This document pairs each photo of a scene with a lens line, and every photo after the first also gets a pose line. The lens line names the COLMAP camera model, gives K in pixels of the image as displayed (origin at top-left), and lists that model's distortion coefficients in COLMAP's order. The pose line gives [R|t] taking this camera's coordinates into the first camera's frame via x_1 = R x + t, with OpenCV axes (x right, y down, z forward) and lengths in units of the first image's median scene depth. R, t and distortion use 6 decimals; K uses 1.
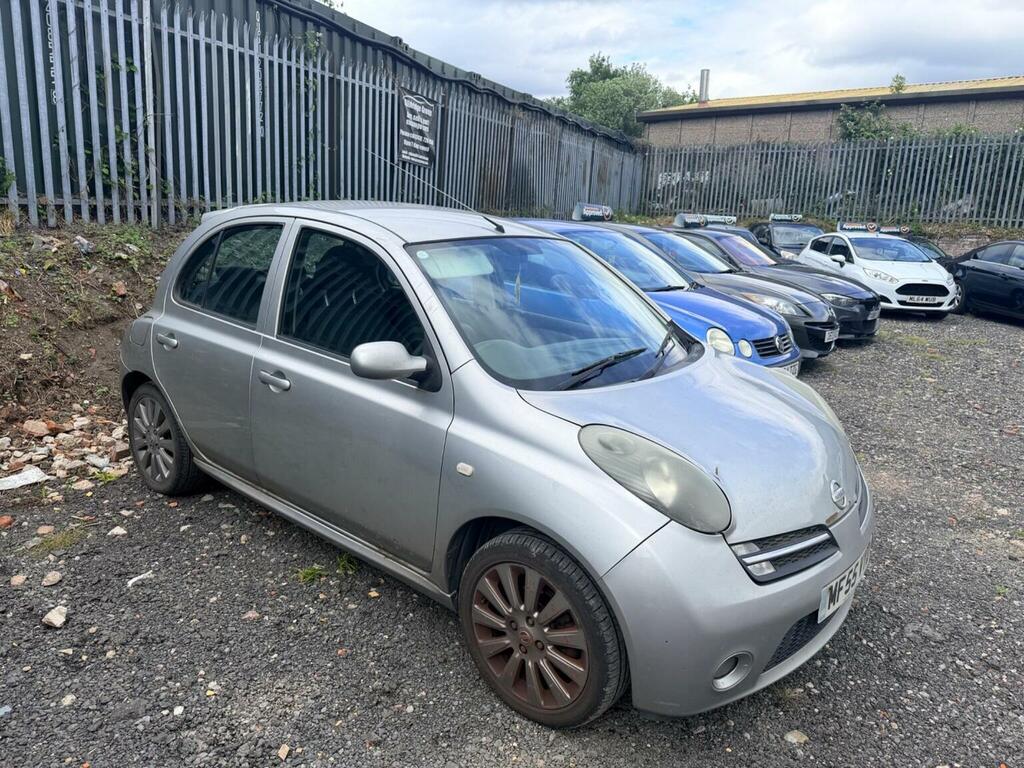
lens RADIAL K [[737.6, 0, 514.6], [0, 737.6, 381.8], [0, 0, 1]] dist [0.026155, -0.026354]
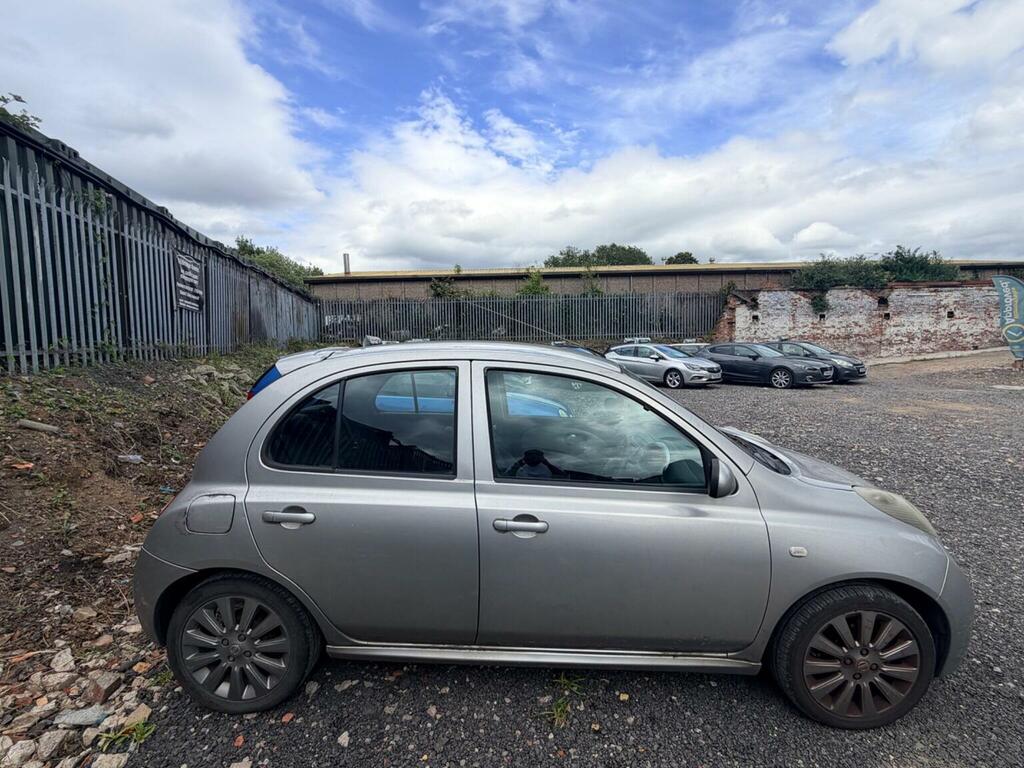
lens RADIAL K [[431.8, 0, 511.9], [0, 431.8, 389.0], [0, 0, 1]] dist [-0.003856, 0.000650]
pose [[0.775432, -0.116008, 0.620683, -0.182555], [0.180778, 0.982618, -0.042194, -0.043559], [-0.605000, 0.144924, 0.782925, 0.150962]]
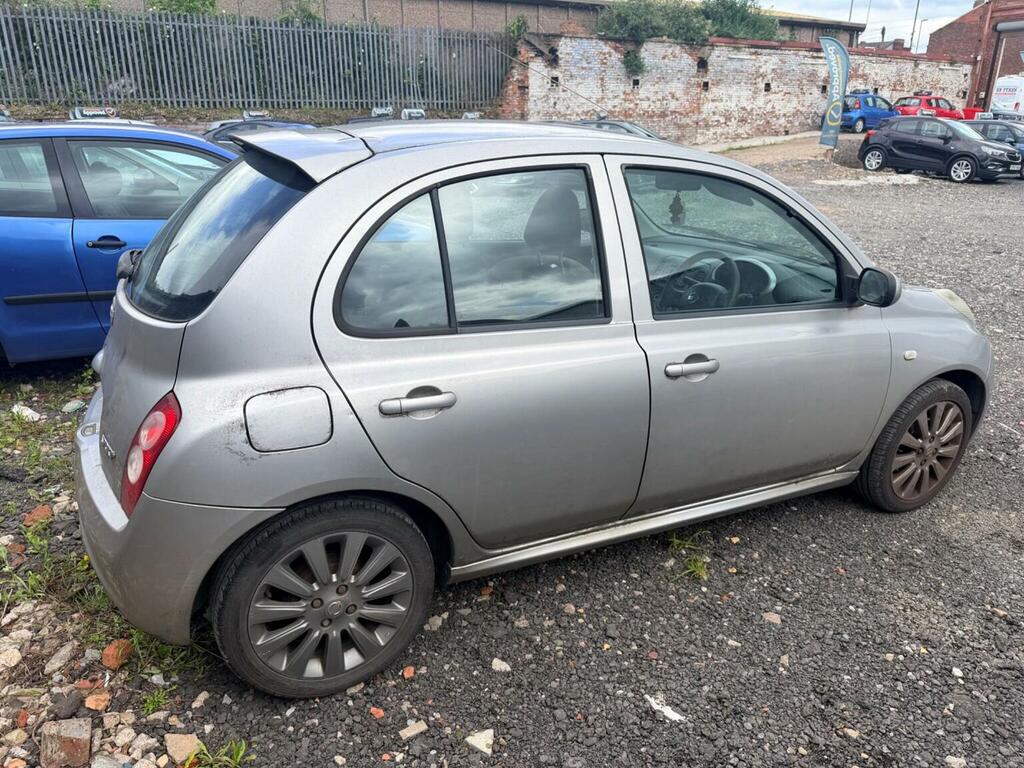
lens RADIAL K [[699.4, 0, 517.4], [0, 699.4, 386.3], [0, 0, 1]] dist [-0.002836, 0.000951]
pose [[0.397350, -0.364713, 0.842079, -0.284499], [0.207060, 0.929599, 0.304914, -0.069376], [-0.894002, 0.053204, 0.444894, 0.232588]]
